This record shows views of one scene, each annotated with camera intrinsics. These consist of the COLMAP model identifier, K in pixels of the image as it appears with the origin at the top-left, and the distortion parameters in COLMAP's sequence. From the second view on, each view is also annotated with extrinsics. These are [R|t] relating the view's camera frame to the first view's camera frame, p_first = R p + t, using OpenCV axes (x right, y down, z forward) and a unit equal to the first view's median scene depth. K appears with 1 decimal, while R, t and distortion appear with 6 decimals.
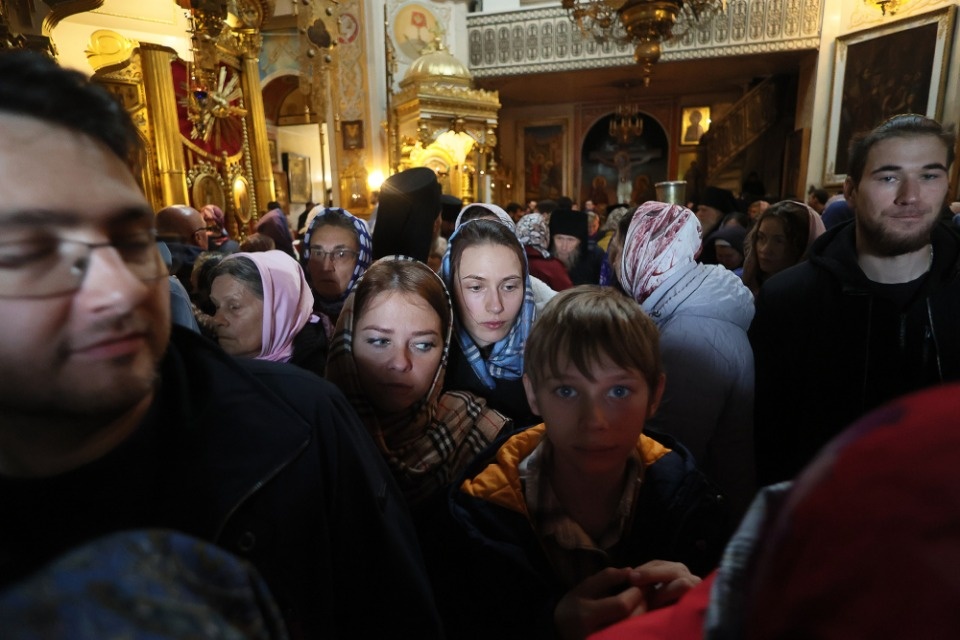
lens RADIAL K [[524.0, 0, 482.4], [0, 524.0, 316.2], [0, 0, 1]] dist [-0.010281, 0.005999]
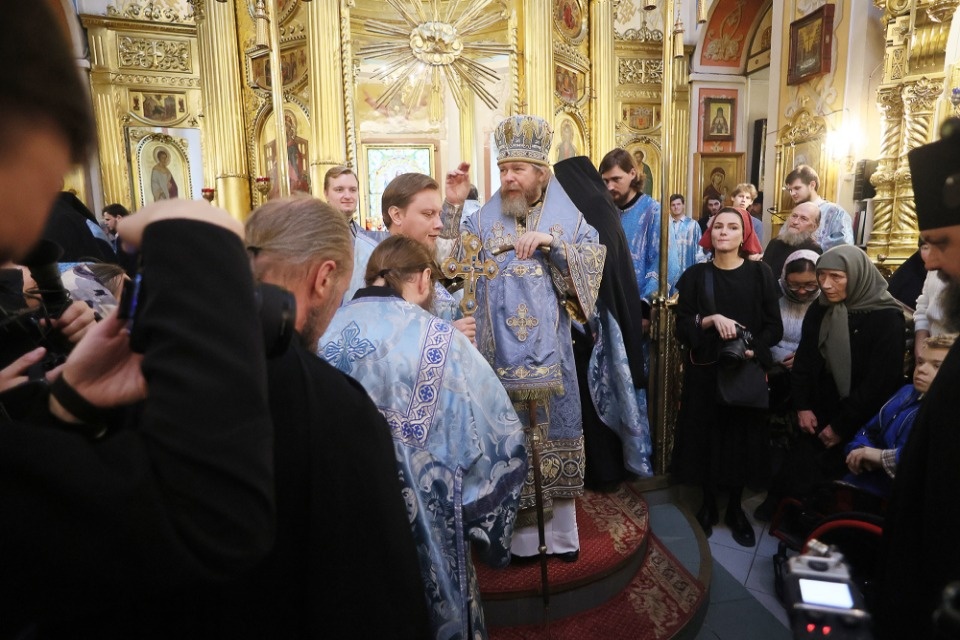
lens RADIAL K [[548.5, 0, 484.9], [0, 548.5, 319.9], [0, 0, 1]] dist [-0.007929, 0.002589]
pose [[0.417671, 0.145668, -0.896845, 0.084660], [-0.167292, 0.982519, 0.081674, -0.105907], [0.893065, 0.115922, 0.434739, 0.558368]]
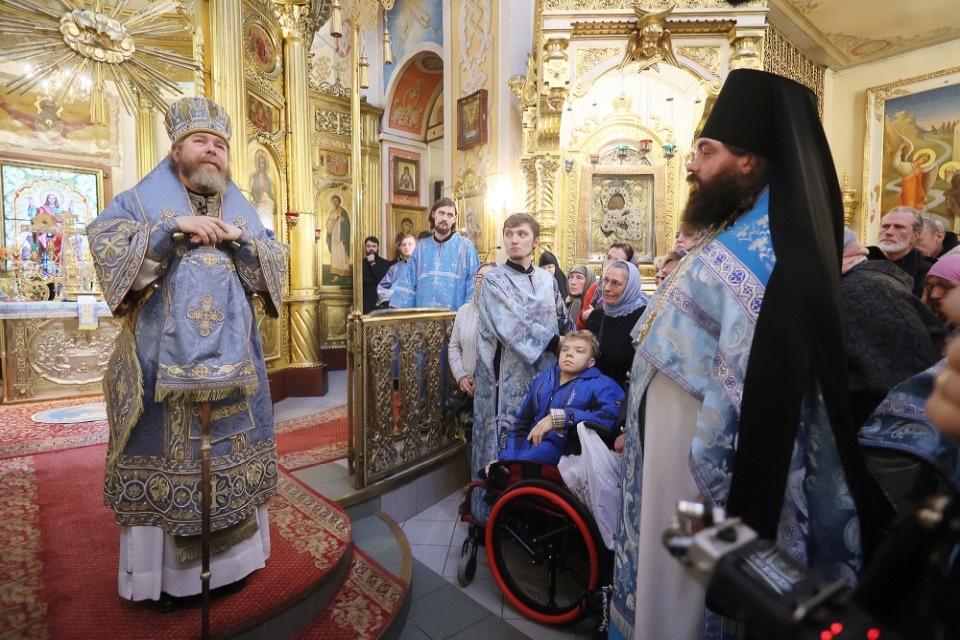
lens RADIAL K [[524.0, 0, 479.3], [0, 524.0, 321.3], [0, 0, 1]] dist [-0.010281, 0.005999]
pose [[0.817263, 0.057052, -0.573433, 0.081255], [-0.134503, 0.986488, -0.093547, -0.086598], [0.560348, 0.153581, 0.813894, 0.571406]]
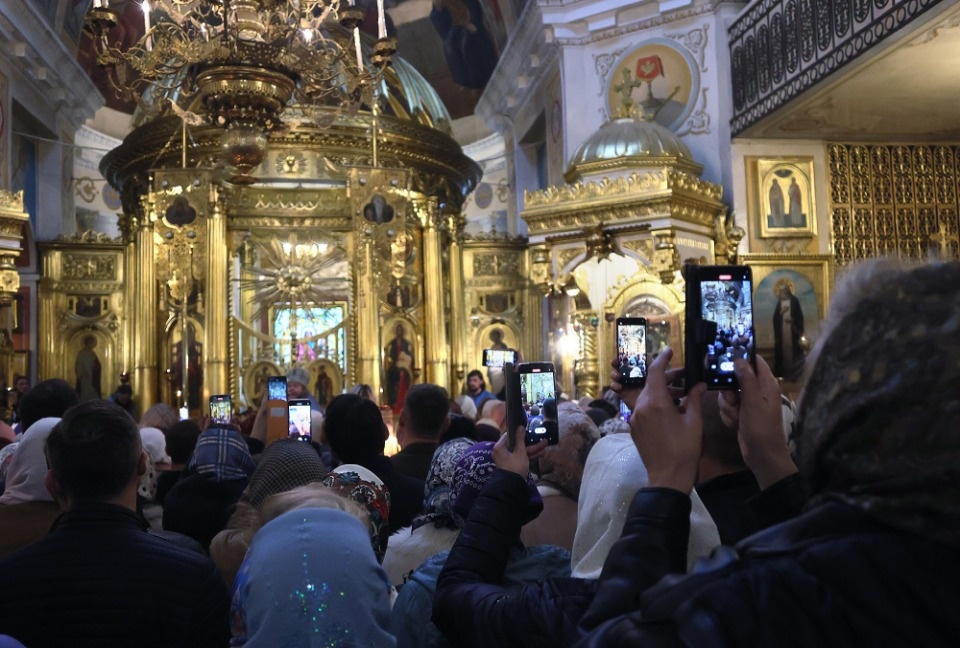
lens RADIAL K [[960.7, 0, 481.4], [0, 960.7, 319.5], [0, 0, 1]] dist [0.007516, 0.000000]
pose [[0.381109, -0.058899, -0.922652, 0.752283], [-0.162988, 0.978058, -0.129759, -0.125565], [0.910050, 0.199833, 0.363147, 0.490856]]
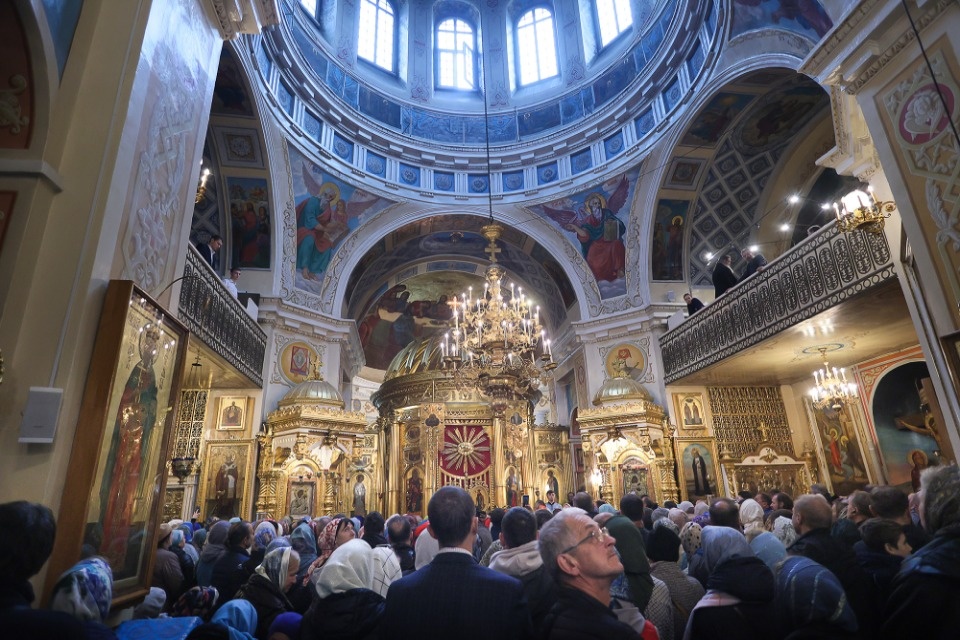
lens RADIAL K [[524.0, 0, 478.9], [0, 524.0, 319.0], [0, 0, 1]] dist [-0.010281, 0.005999]
pose [[0.367946, -0.297977, -0.880810, 0.924079], [-0.157918, 0.913477, -0.374996, -0.087005], [0.916339, 0.277074, 0.289054, 0.244401]]
